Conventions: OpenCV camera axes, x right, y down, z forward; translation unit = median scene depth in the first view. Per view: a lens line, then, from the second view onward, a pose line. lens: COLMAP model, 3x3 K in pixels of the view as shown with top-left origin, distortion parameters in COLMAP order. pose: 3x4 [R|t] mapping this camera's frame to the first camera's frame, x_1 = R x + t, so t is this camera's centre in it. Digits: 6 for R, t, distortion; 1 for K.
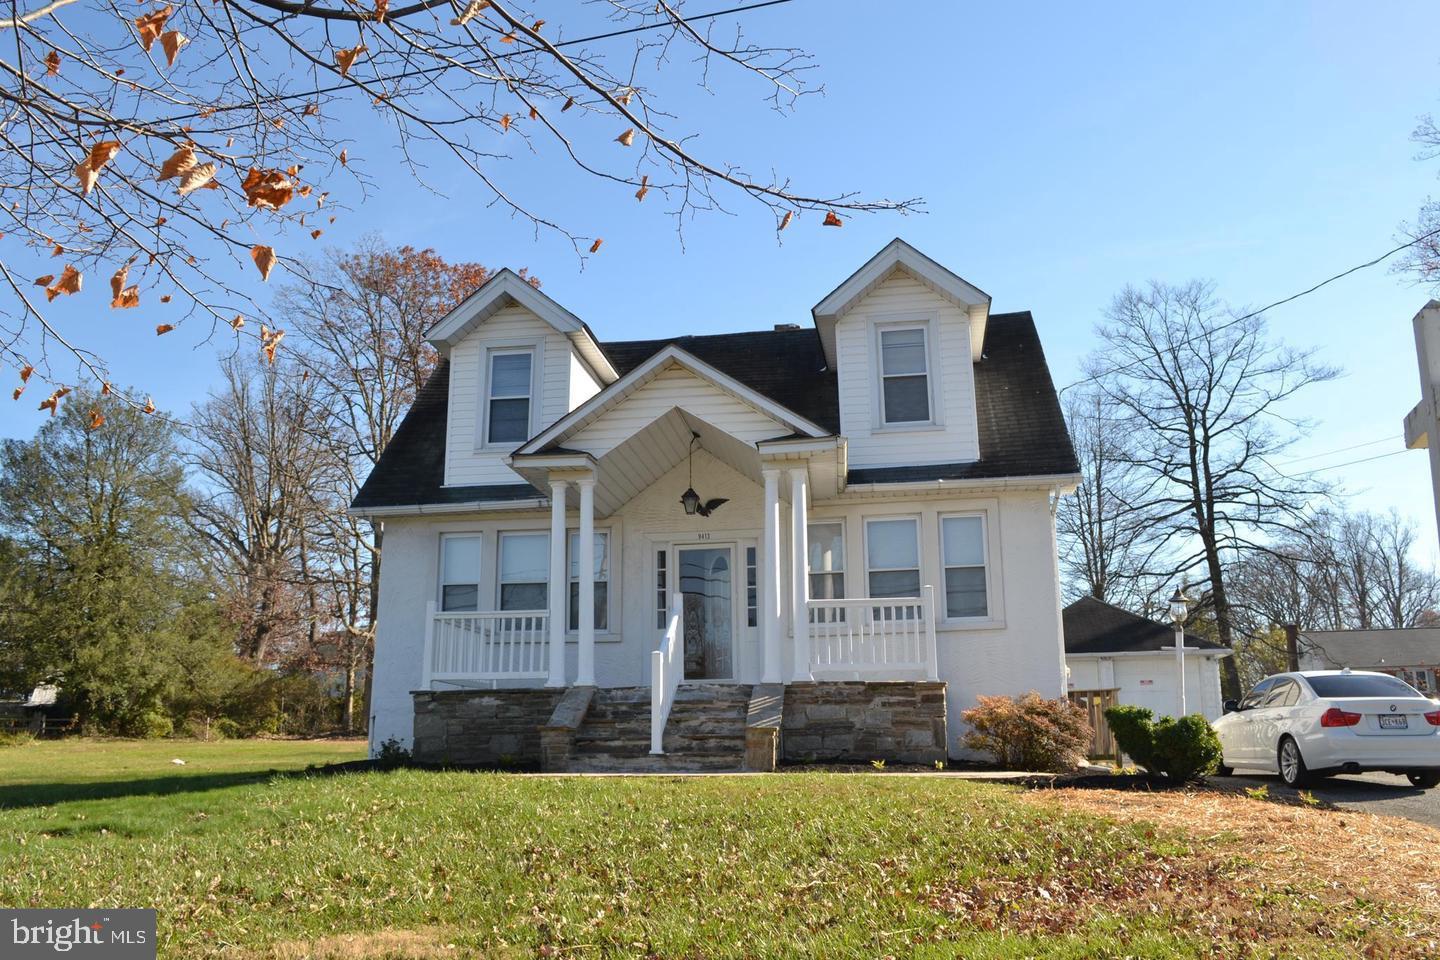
lens RADIAL K [[1304.9, 0, 720.0], [0, 1304.9, 480.0], [0, 0, 1]] dist [-0.002457, -0.162926]
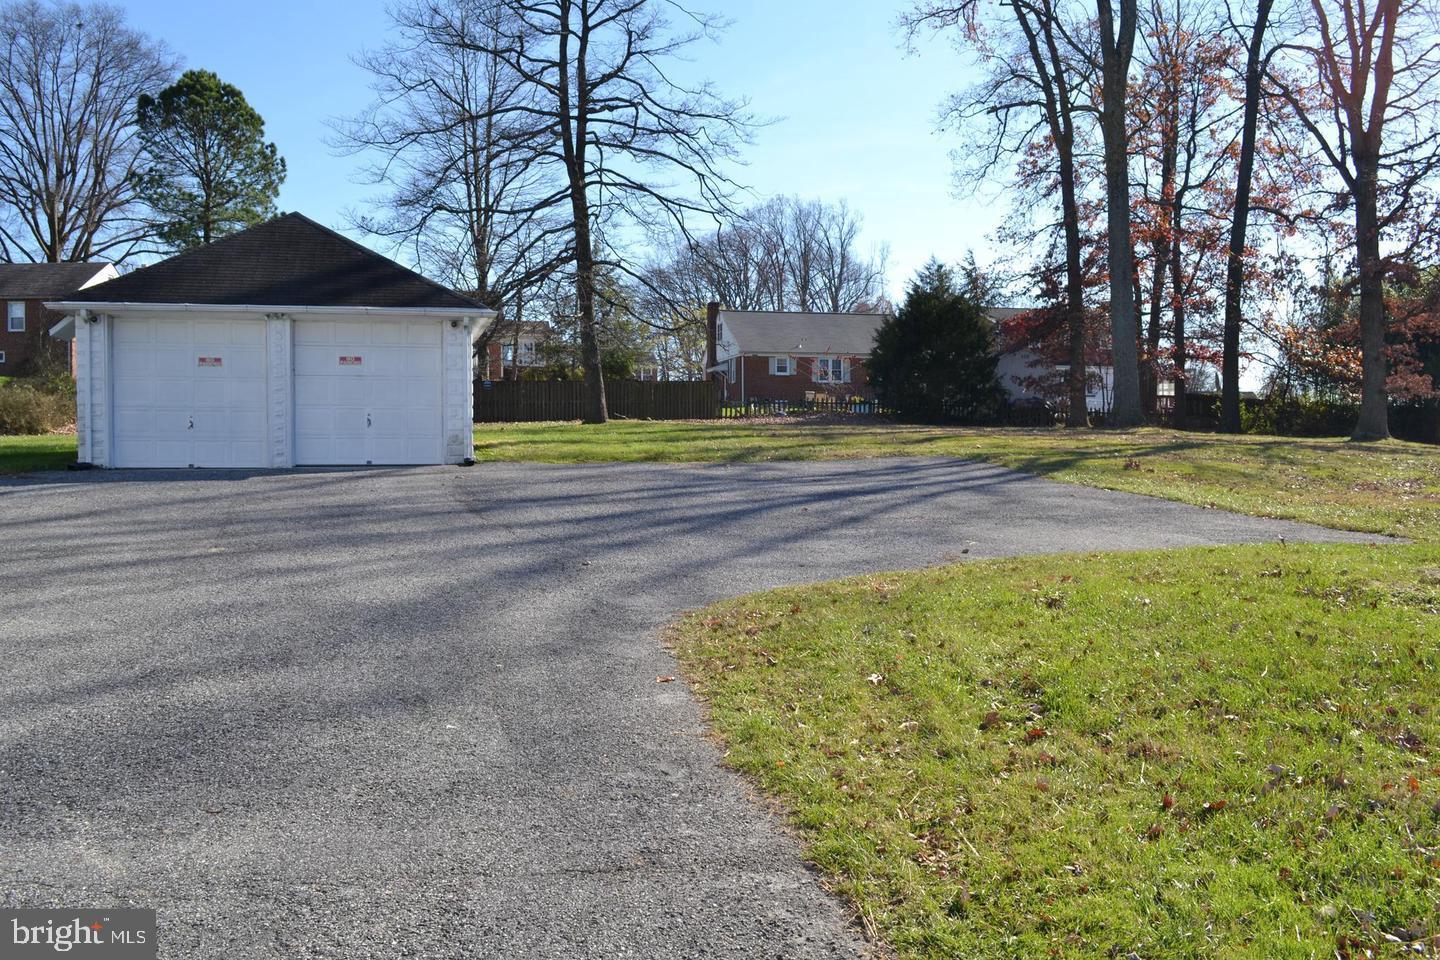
lens RADIAL K [[1304.9, 0, 720.0], [0, 1304.9, 480.0], [0, 0, 1]] dist [-0.002457, -0.162926]
pose [[0.923382, -0.003454, 0.383866, 0.163650], [-0.092377, 0.968576, 0.230928, 0.036929], [-0.372601, -0.248695, 0.894047, 0.258975]]
